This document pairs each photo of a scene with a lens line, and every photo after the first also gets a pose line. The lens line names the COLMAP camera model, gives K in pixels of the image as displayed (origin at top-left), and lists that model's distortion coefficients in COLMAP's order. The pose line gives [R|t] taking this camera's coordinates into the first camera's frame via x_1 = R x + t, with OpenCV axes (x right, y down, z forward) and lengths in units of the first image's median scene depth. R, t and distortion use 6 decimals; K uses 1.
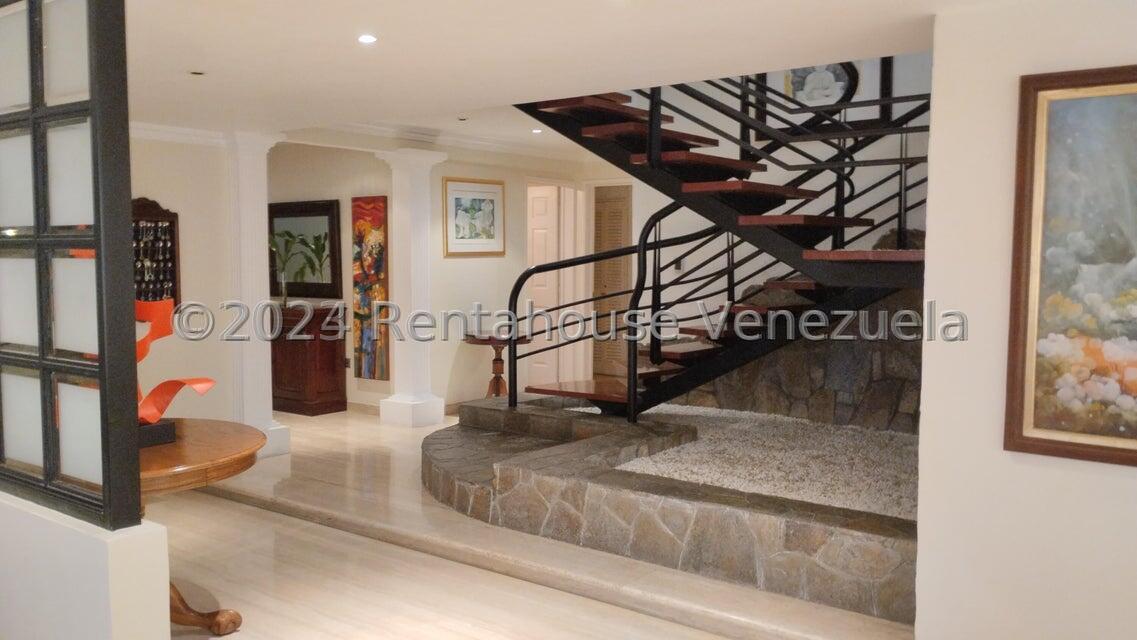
lens RADIAL K [[938.6, 0, 559.6], [0, 938.6, 321.9], [0, 0, 1]] dist [0.050399, 0.008591]
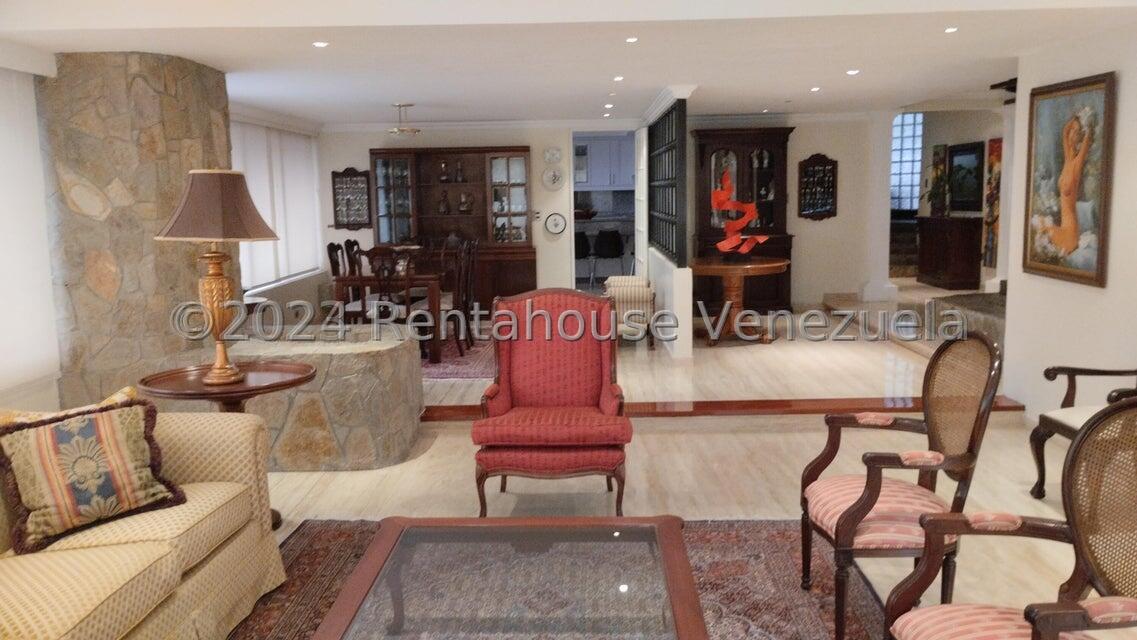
lens RADIAL K [[938.6, 0, 566.5], [0, 938.6, 323.1], [0, 0, 1]] dist [0.050399, 0.008591]
pose [[0.597067, 0.097622, -0.796229, 0.761378], [-0.036637, 0.994850, 0.094502, 0.043095], [0.801354, -0.027253, 0.597569, -0.508558]]
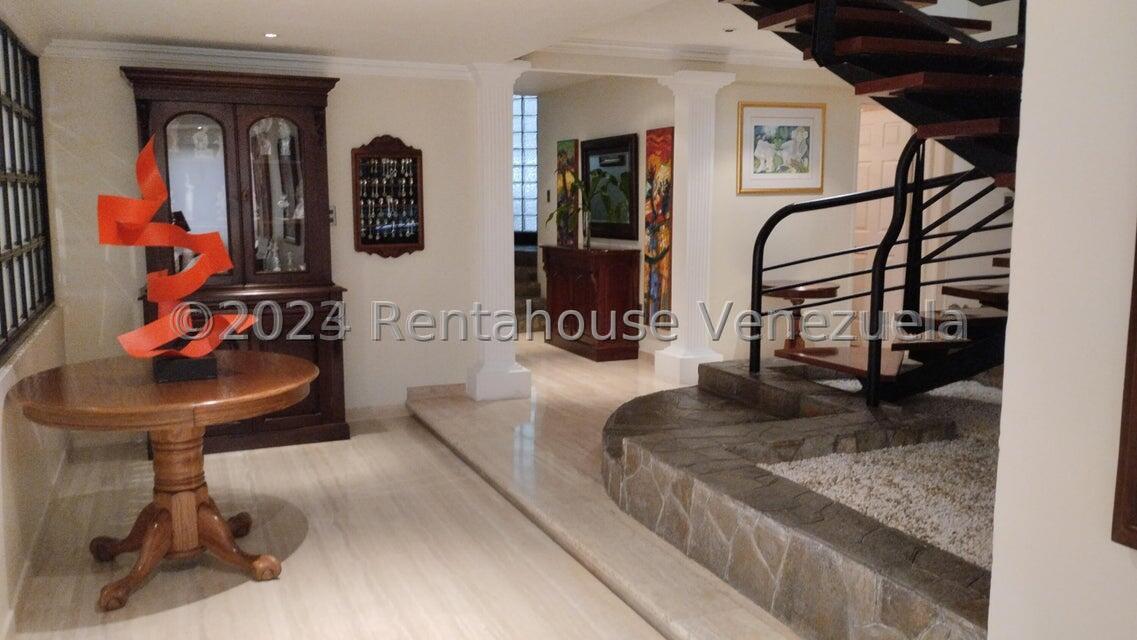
lens RADIAL K [[938.6, 0, 565.2], [0, 938.6, 323.1], [0, 0, 1]] dist [0.050399, 0.008591]
pose [[0.872342, 0.063233, -0.484790, 0.226081], [-0.034045, 0.997050, 0.068787, -0.005845], [0.487710, -0.043501, 0.871921, 0.197640]]
